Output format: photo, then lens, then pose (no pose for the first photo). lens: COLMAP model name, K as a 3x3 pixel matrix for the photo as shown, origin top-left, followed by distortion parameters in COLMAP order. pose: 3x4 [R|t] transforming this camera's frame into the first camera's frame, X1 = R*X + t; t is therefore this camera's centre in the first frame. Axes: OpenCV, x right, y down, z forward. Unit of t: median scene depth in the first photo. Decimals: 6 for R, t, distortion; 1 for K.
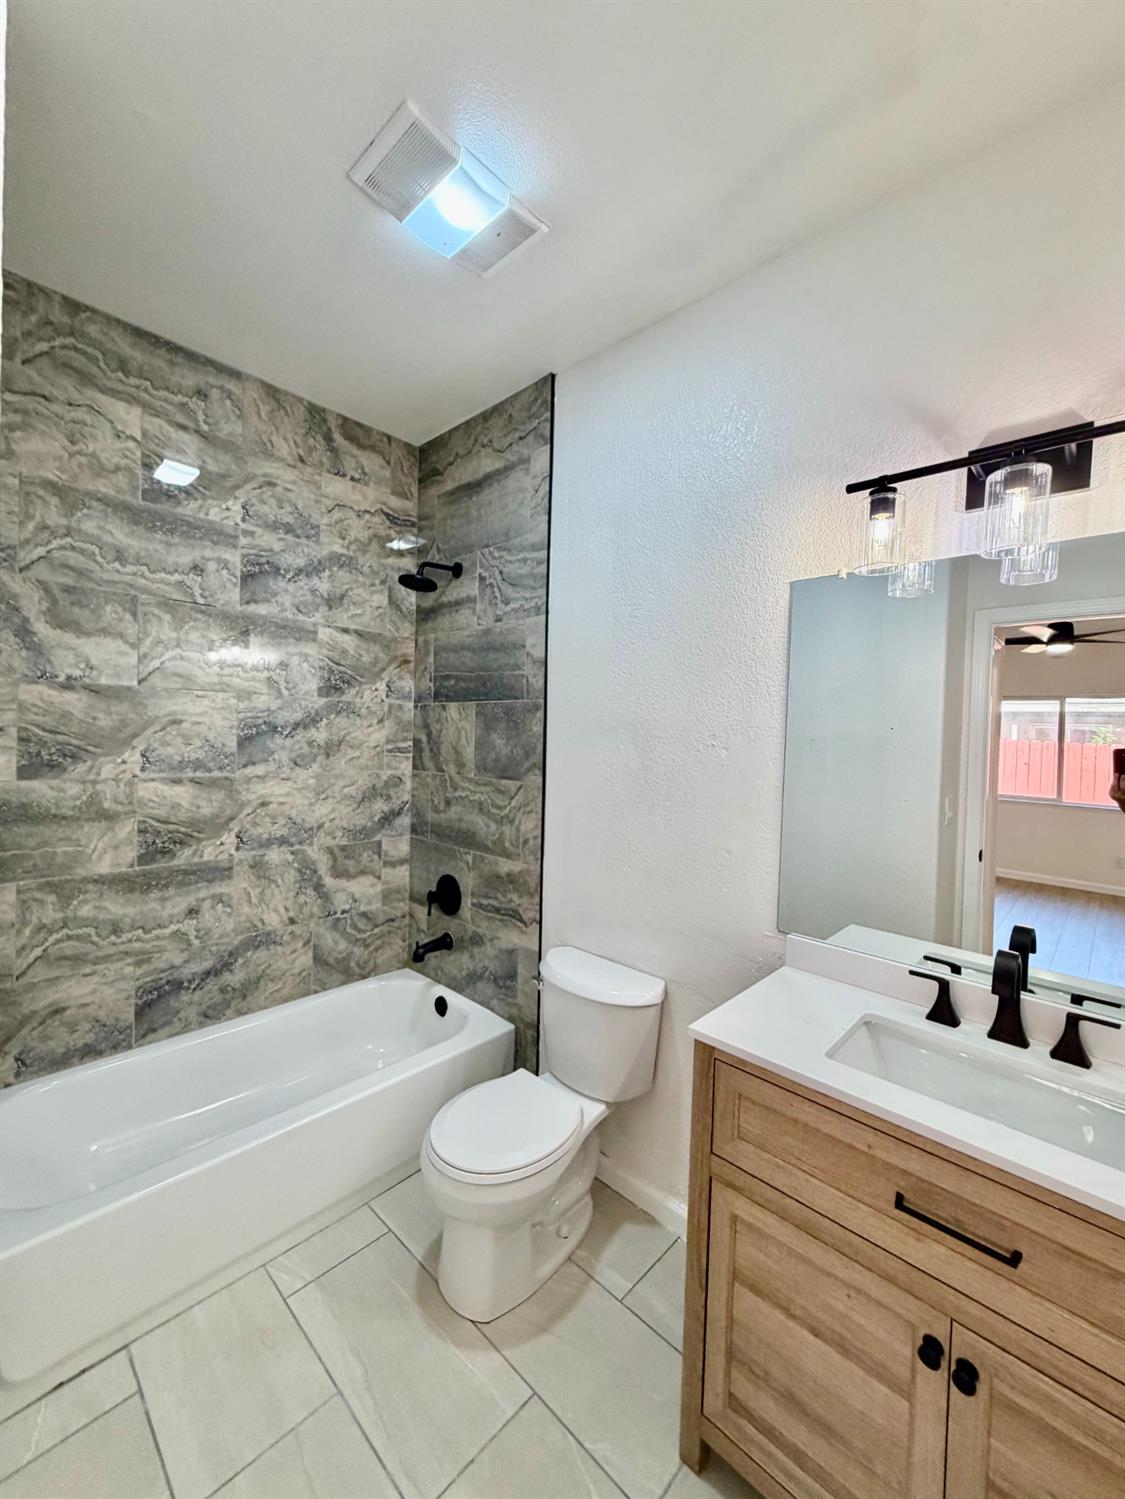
lens RADIAL K [[614.2, 0, 556.4], [0, 614.2, 724.8], [0, 0, 1]] dist [0.003814, 0.000086]
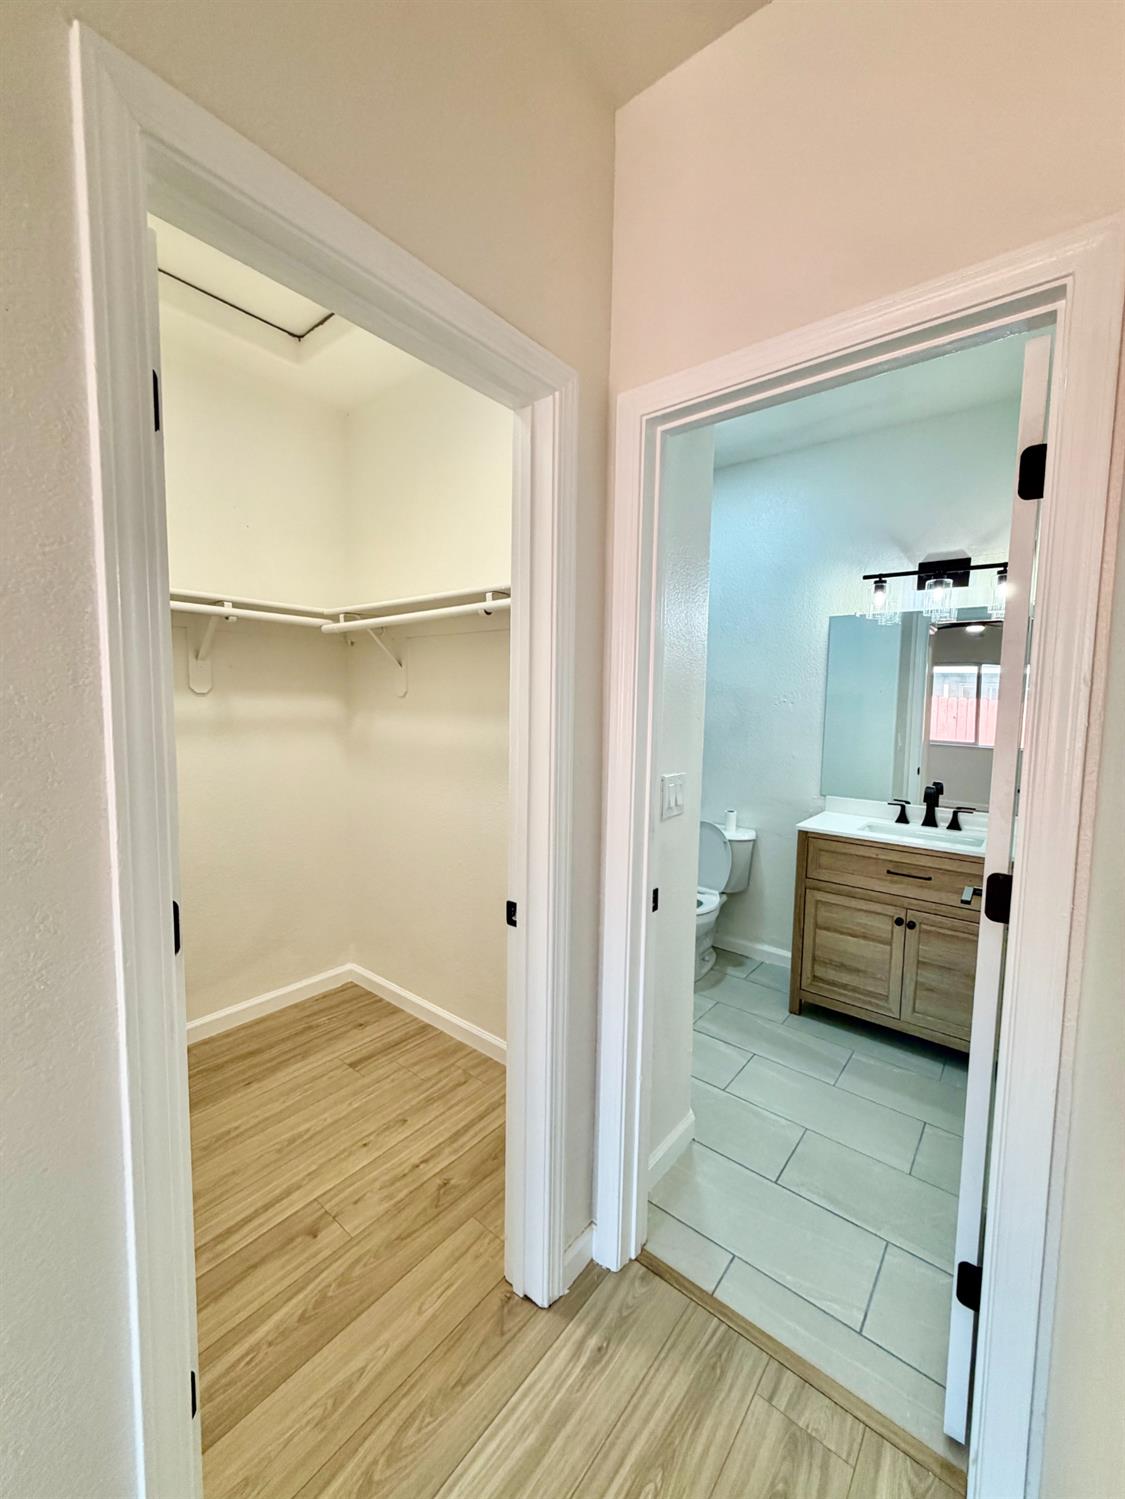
lens RADIAL K [[597.4, 0, 563.7], [0, 597.4, 745.4], [0, 0, 1]] dist [0.001552, -0.000070]
pose [[0.996974, -0.035113, 0.069358, -0.787423], [0.029173, 0.995965, 0.084868, -0.014718], [-0.072058, -0.082587, 0.993975, -1.113971]]
